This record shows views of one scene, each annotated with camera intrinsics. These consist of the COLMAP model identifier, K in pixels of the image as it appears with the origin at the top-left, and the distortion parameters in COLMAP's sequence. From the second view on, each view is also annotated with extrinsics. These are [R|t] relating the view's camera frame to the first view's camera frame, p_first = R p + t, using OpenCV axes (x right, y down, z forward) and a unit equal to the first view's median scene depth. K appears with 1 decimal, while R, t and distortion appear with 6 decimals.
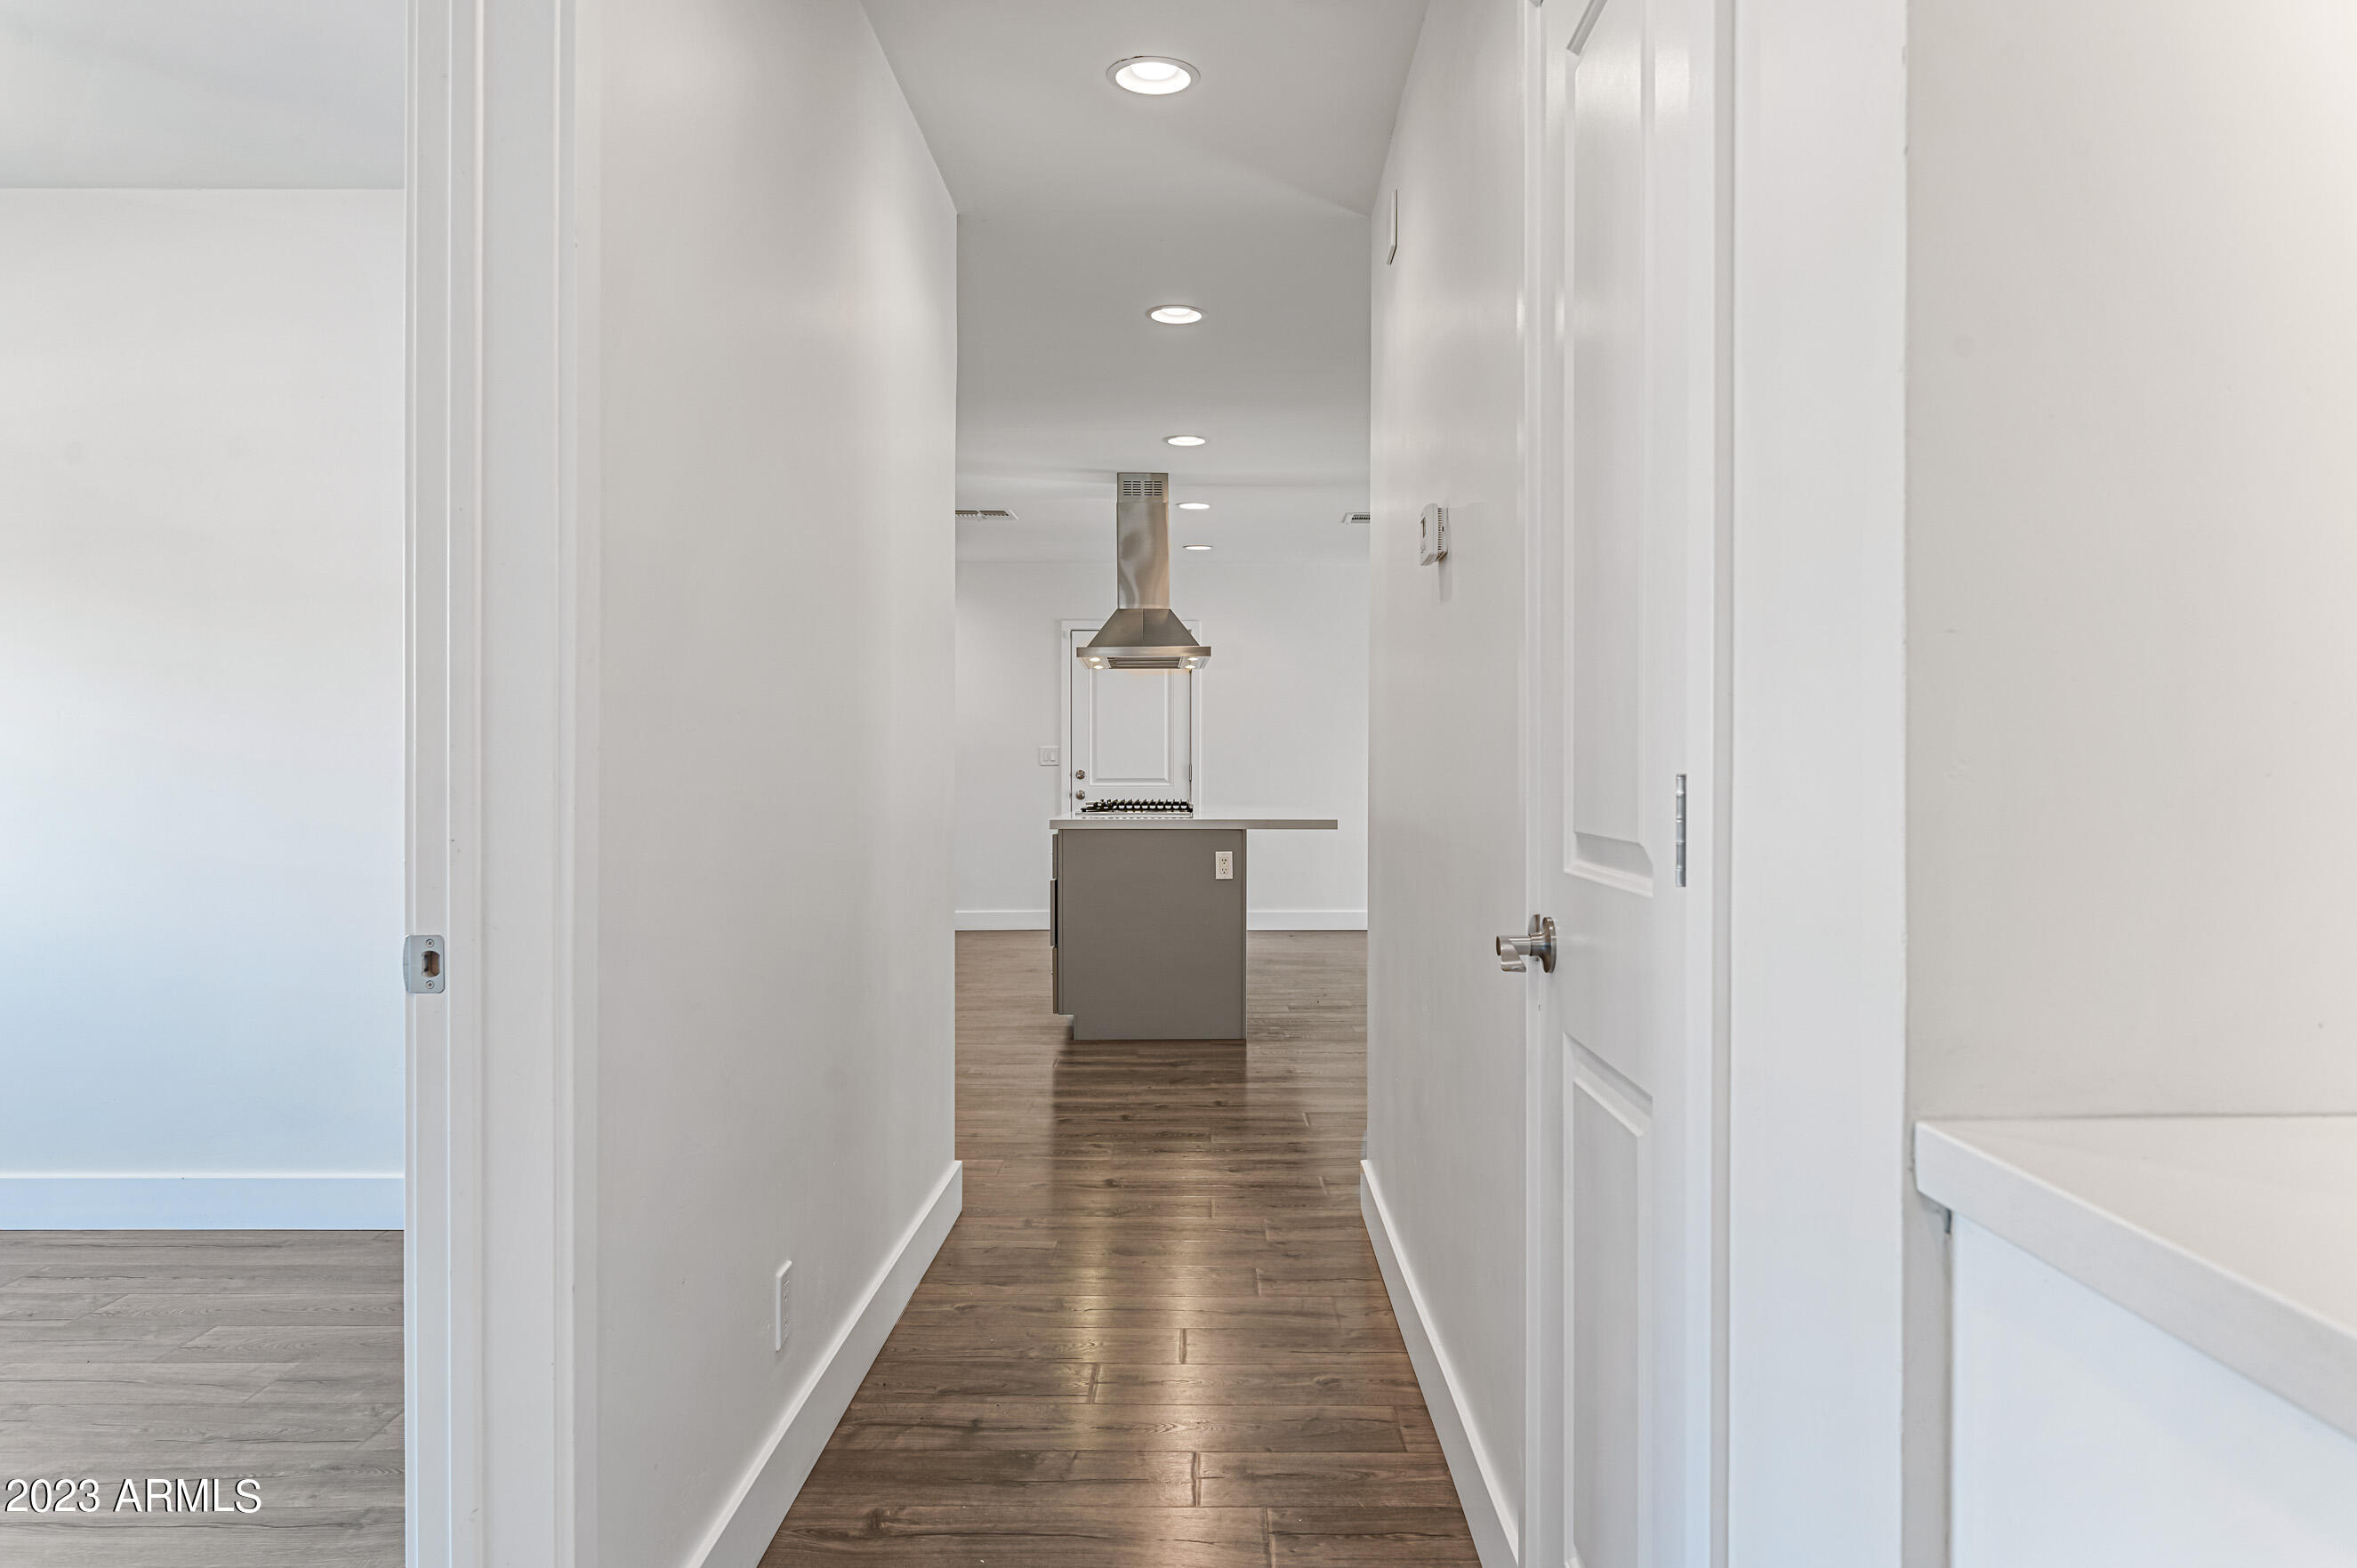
lens RADIAL K [[1514.7, 0, 1181.3], [0, 1514.7, 774.6], [0, 0, 1]] dist [0.000207, -0.000004]
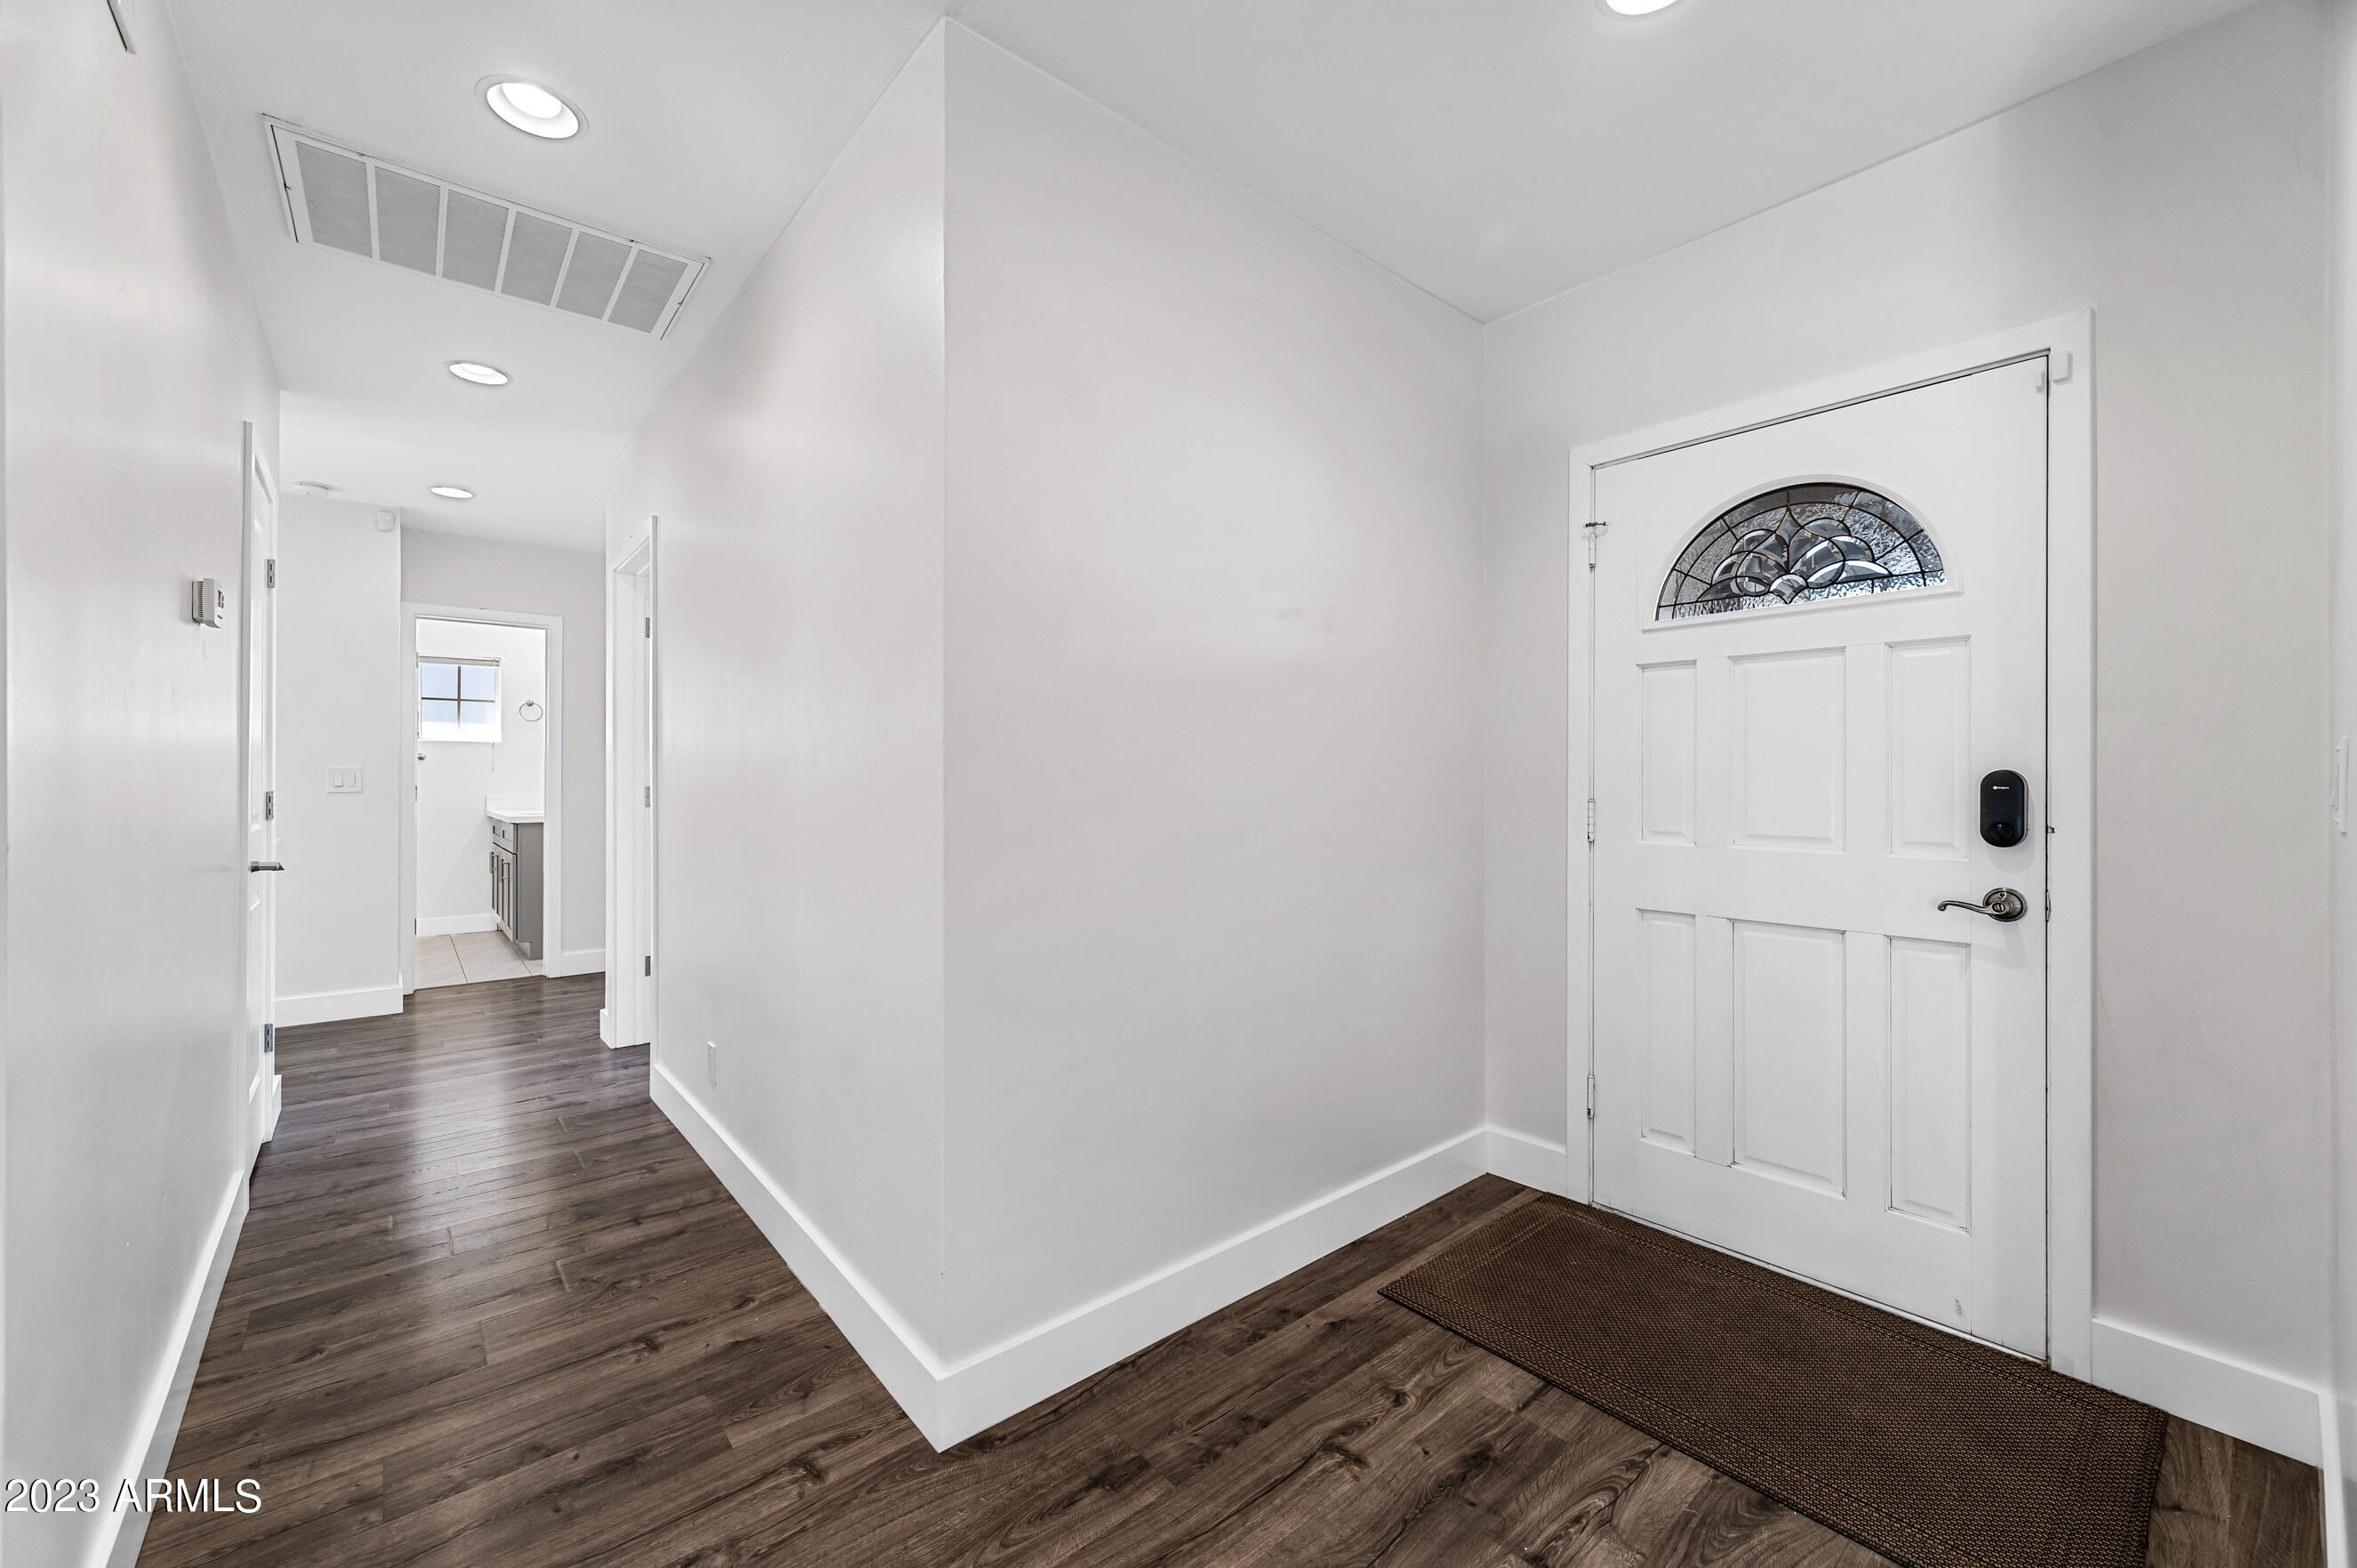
lens RADIAL K [[924.6, 0, 1175.3], [0, 924.6, 782.5], [0, 0, 1]] dist [-0.004428, -0.000445]
pose [[-0.747516, 0.006318, -0.664214, 0.064654], [-0.003139, 0.999910, 0.013045, -0.025359], [0.664237, 0.011836, -0.747429, 1.822033]]
